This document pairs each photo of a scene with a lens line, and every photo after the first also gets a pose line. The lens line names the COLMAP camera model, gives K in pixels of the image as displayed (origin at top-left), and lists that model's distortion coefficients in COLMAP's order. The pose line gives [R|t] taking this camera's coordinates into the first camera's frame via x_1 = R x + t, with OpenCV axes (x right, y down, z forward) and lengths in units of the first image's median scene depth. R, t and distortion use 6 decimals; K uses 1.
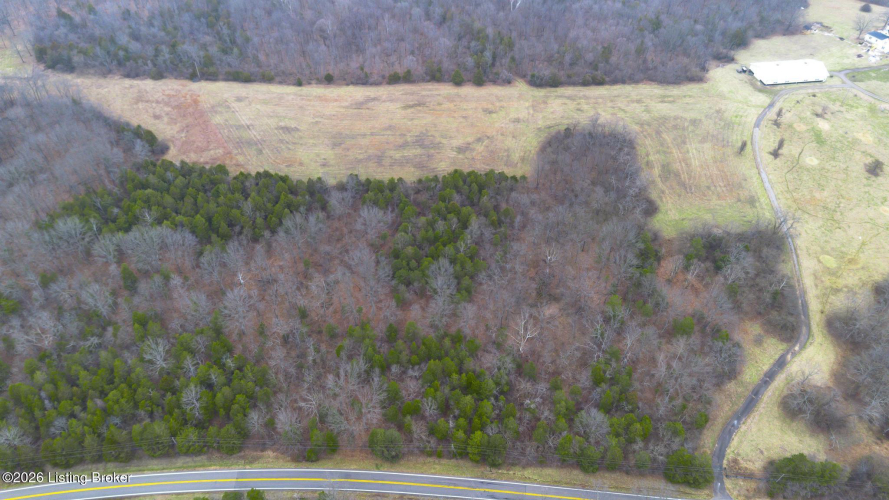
lens RADIAL K [[626.8, 0, 444.5], [0, 626.8, 250.0], [0, 0, 1]] dist [0.074659, -0.080037]
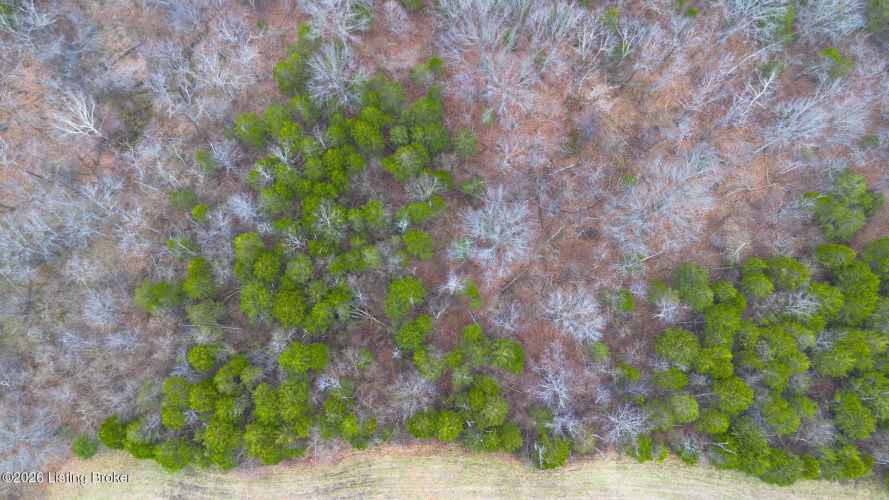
lens RADIAL K [[626.8, 0, 444.5], [0, 626.8, 250.0], [0, 0, 1]] dist [0.074659, -0.080037]
pose [[-0.998220, -0.055640, -0.021469, -0.066967], [0.016383, -0.601969, 0.798352, -0.336357], [-0.057344, 0.796579, 0.601809, 0.677911]]
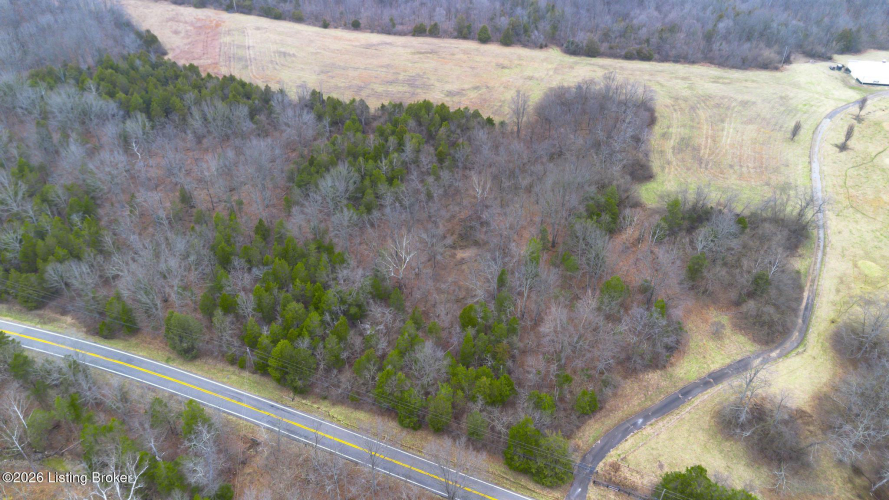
lens RADIAL K [[626.8, 0, 444.5], [0, 626.8, 250.0], [0, 0, 1]] dist [0.074659, -0.080037]
pose [[0.953886, 0.183414, -0.237616, 0.283477], [-0.211075, 0.972692, -0.096523, 0.148301], [0.213424, 0.142227, 0.966552, 0.190712]]
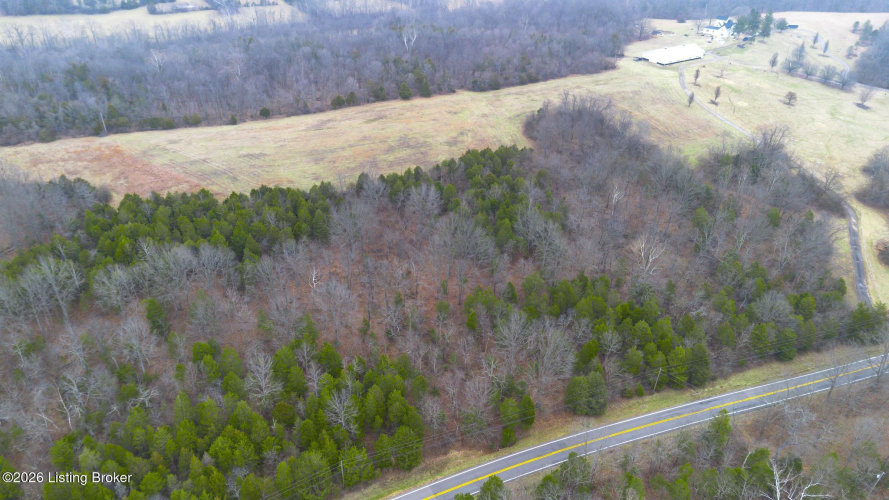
lens RADIAL K [[626.8, 0, 444.5], [0, 626.8, 250.0], [0, 0, 1]] dist [0.074659, -0.080037]
pose [[0.919113, -0.205322, 0.336266, -0.353345], [0.269831, 0.949939, -0.157501, 0.147129], [-0.287094, 0.235496, 0.928503, 0.174978]]
